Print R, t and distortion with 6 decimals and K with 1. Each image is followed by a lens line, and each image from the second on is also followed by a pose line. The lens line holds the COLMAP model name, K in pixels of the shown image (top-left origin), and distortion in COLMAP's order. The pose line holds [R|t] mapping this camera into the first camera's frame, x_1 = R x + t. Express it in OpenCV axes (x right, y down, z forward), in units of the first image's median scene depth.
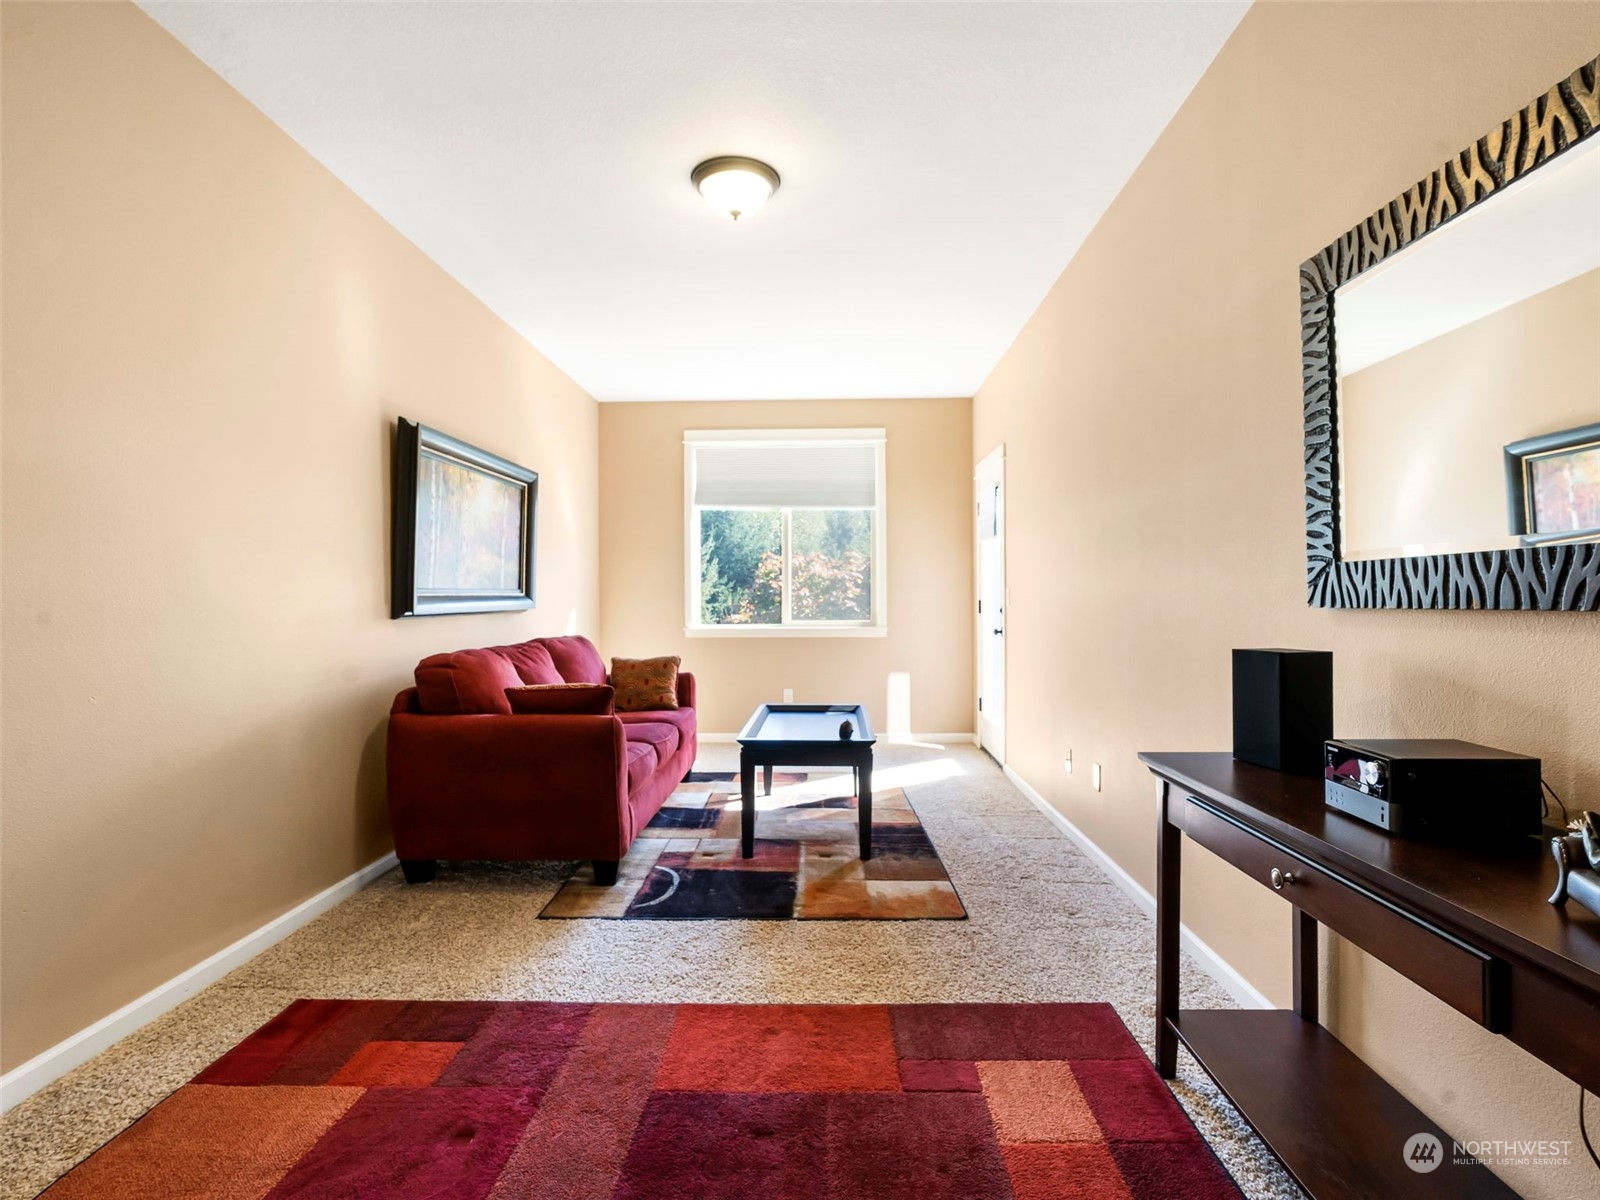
lens RADIAL K [[814.4, 0, 800.0], [0, 814.4, 600.0], [0, 0, 1]] dist [-0.006489, 0.000687]
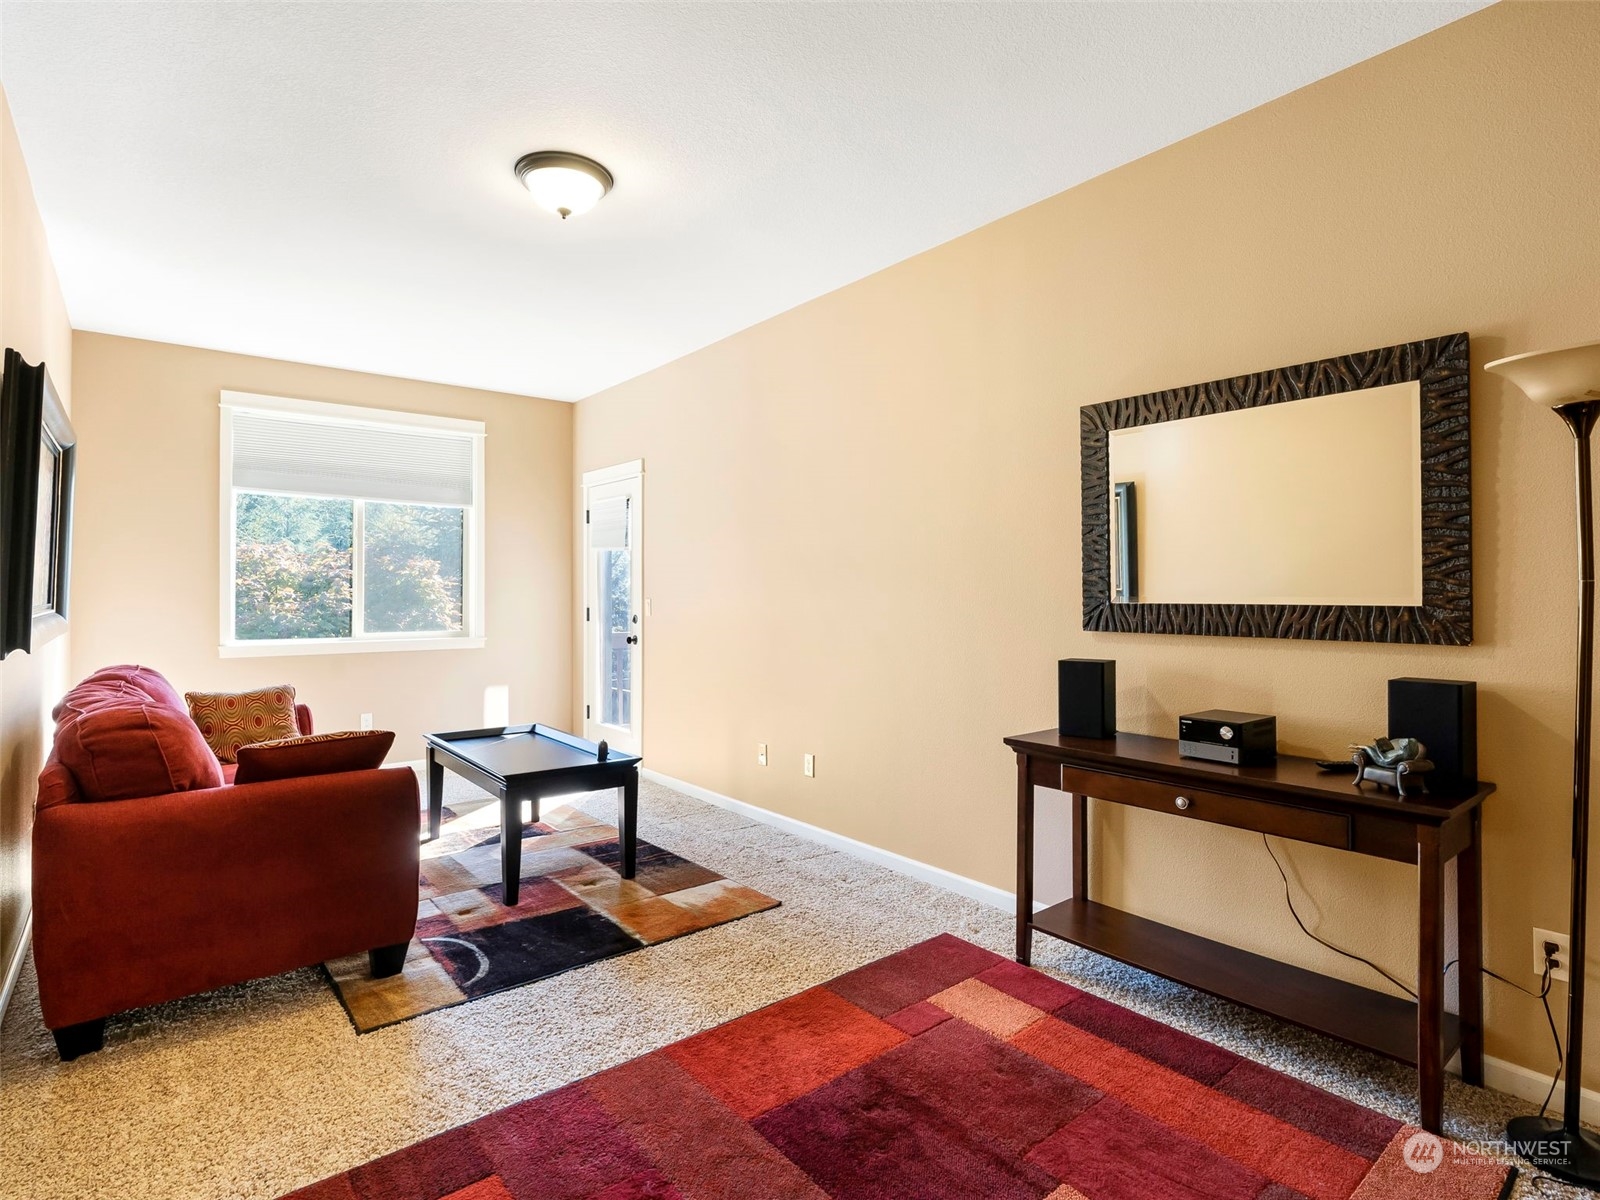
lens RADIAL K [[835.0, 0, 803.2], [0, 835.0, 585.4], [0, 0, 1]] dist [-0.016479, 0.000864]
pose [[0.755375, 0.008259, 0.655240, -0.682079], [-0.003199, 0.999955, -0.008916, -0.051240], [-0.655285, 0.004639, 0.755368, 0.136090]]
